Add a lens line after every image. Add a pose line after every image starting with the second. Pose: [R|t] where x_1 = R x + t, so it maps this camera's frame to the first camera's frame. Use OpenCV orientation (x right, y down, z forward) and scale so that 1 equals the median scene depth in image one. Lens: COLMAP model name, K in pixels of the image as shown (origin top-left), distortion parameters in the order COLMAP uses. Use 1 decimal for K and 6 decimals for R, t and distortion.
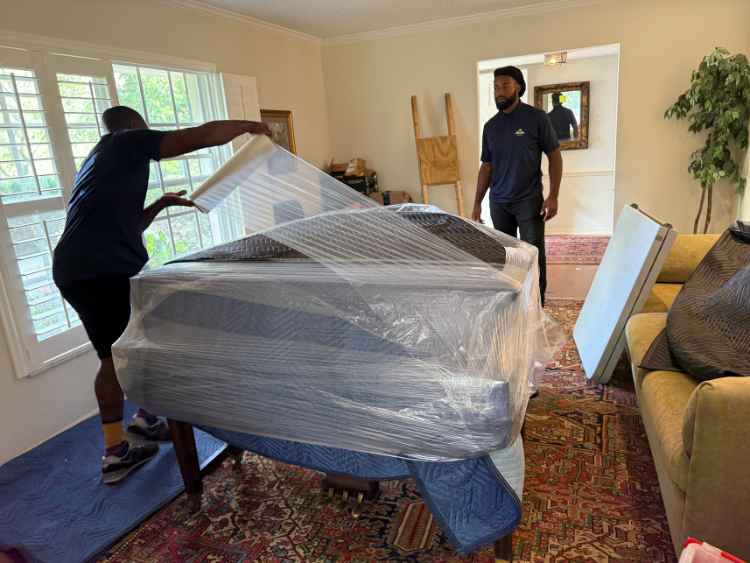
lens RADIAL K [[509.7, 0, 374.5], [0, 509.7, 281.2], [0, 0, 1]] dist [0.000049, -0.000079]
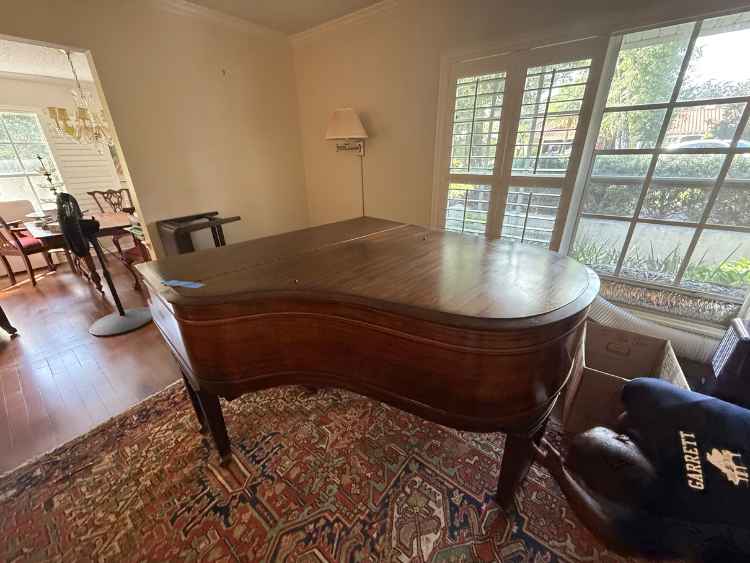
lens RADIAL K [[299.1, 0, 374.3], [0, 299.1, 281.1], [0, 0, 1]] dist [0.001535, -0.001863]
pose [[-0.299894, 0.455241, -0.838343, 0.325048], [-0.211070, 0.825348, 0.523689, -0.333604], [0.930330, 0.334000, -0.151429, 1.084752]]
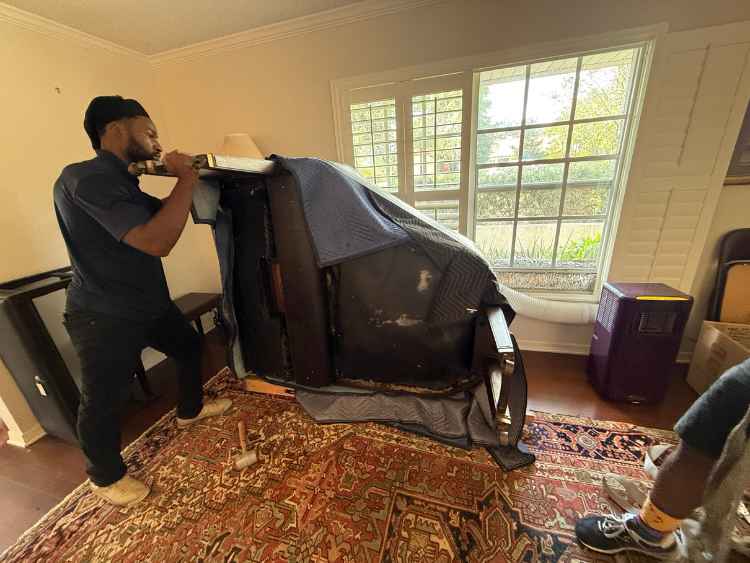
lens RADIAL K [[299.1, 0, 374.7], [0, 299.1, 278.8], [0, 0, 1]] dist [0.001535, -0.001863]
pose [[0.084987, 0.406660, -0.909618, 0.295575], [-0.204706, 0.900573, 0.383490, -0.303761], [0.975127, 0.153612, 0.159783, 0.993430]]
